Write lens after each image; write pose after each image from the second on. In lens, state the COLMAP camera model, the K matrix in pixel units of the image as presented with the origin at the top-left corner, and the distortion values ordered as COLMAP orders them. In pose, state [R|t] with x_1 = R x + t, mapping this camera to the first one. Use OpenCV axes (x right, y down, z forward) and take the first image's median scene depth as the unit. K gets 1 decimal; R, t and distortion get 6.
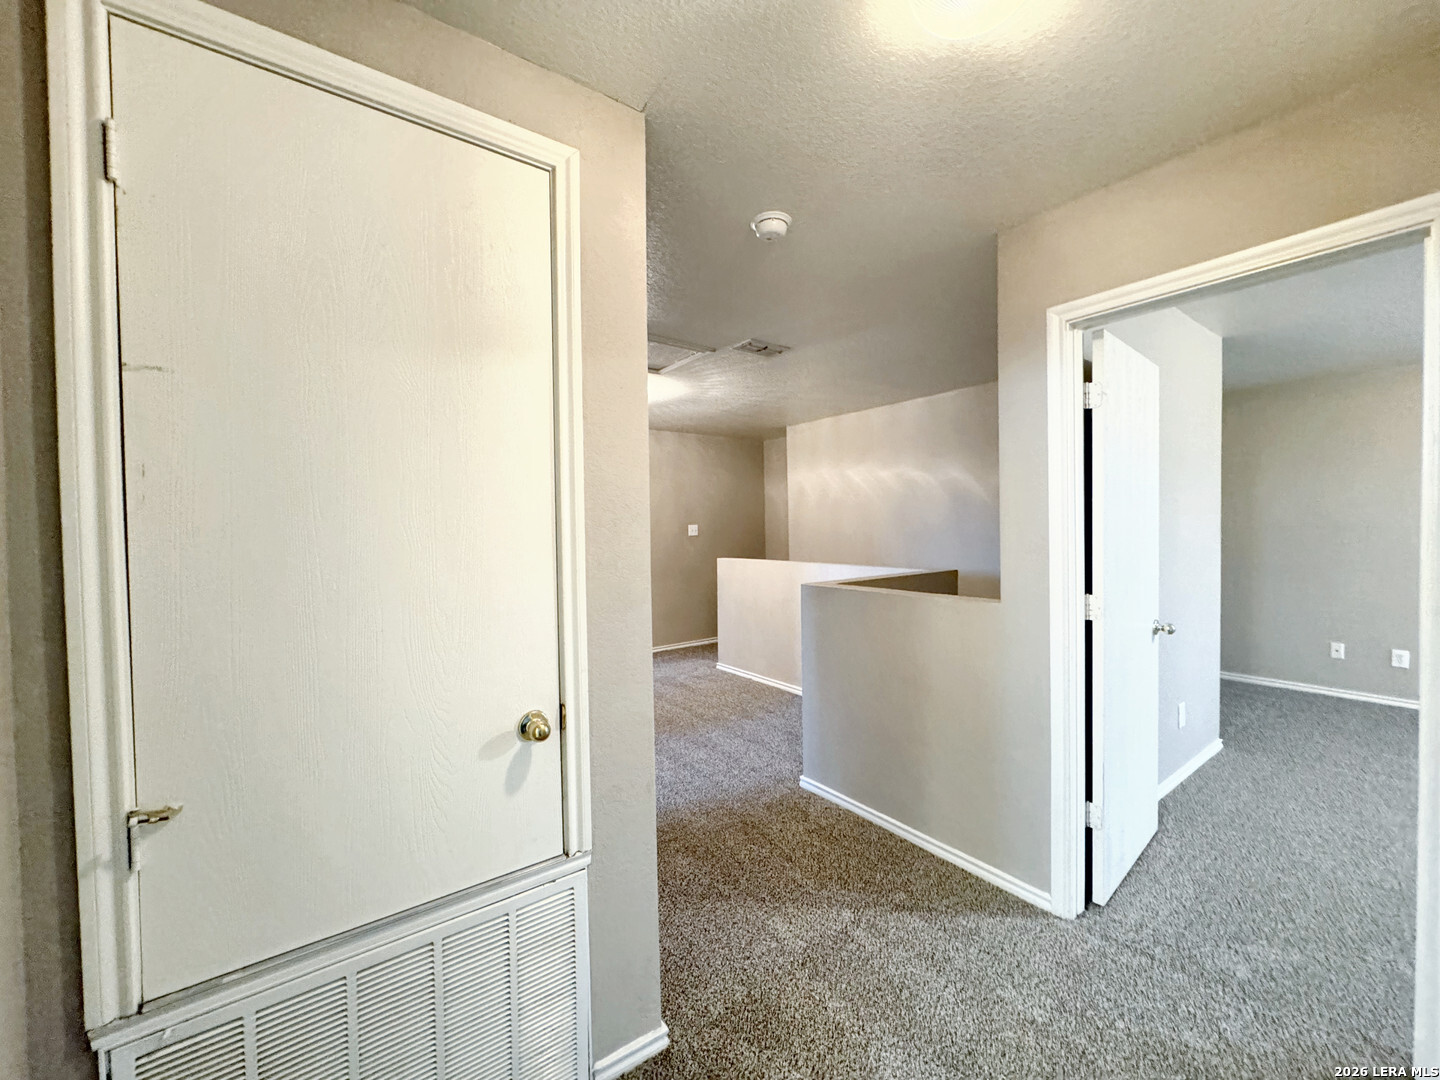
lens RADIAL K [[573.6, 0, 720.0], [0, 573.6, 540.0], [0, 0, 1]] dist [-0.001308, 0.000103]
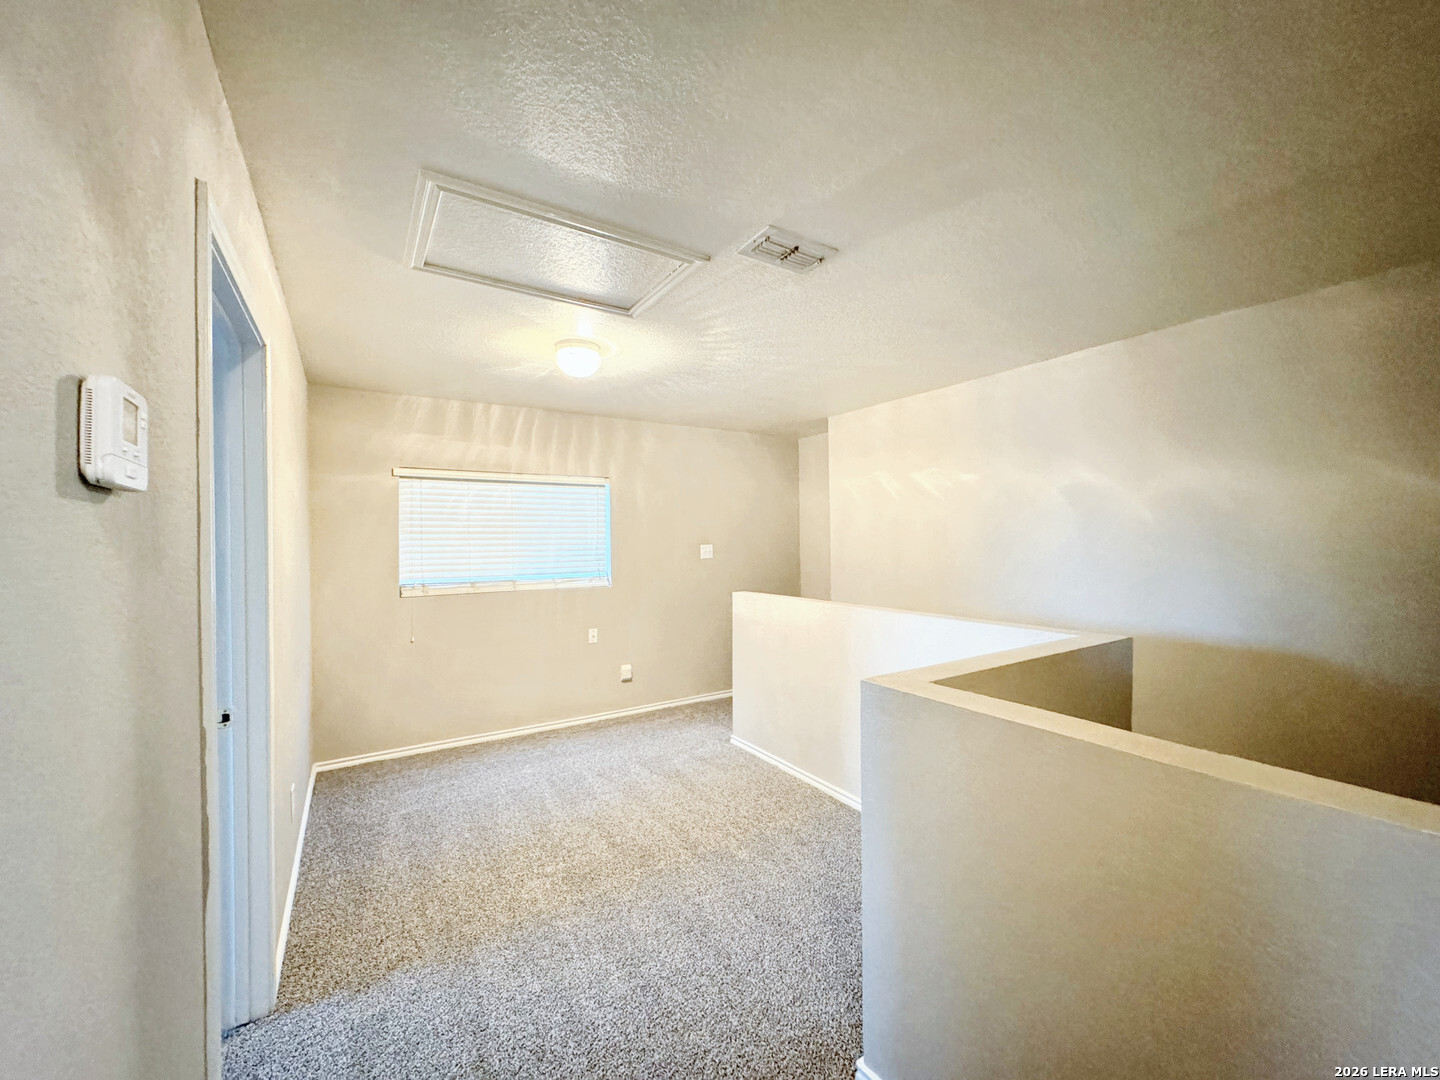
lens RADIAL K [[573.6, 0, 720.0], [0, 573.6, 540.0], [0, 0, 1]] dist [-0.001308, 0.000103]
pose [[0.997764, 0.008347, -0.066313, 0.029282], [-0.009843, 0.999704, -0.022259, -0.020216], [0.066108, 0.022862, 0.997551, 0.284574]]
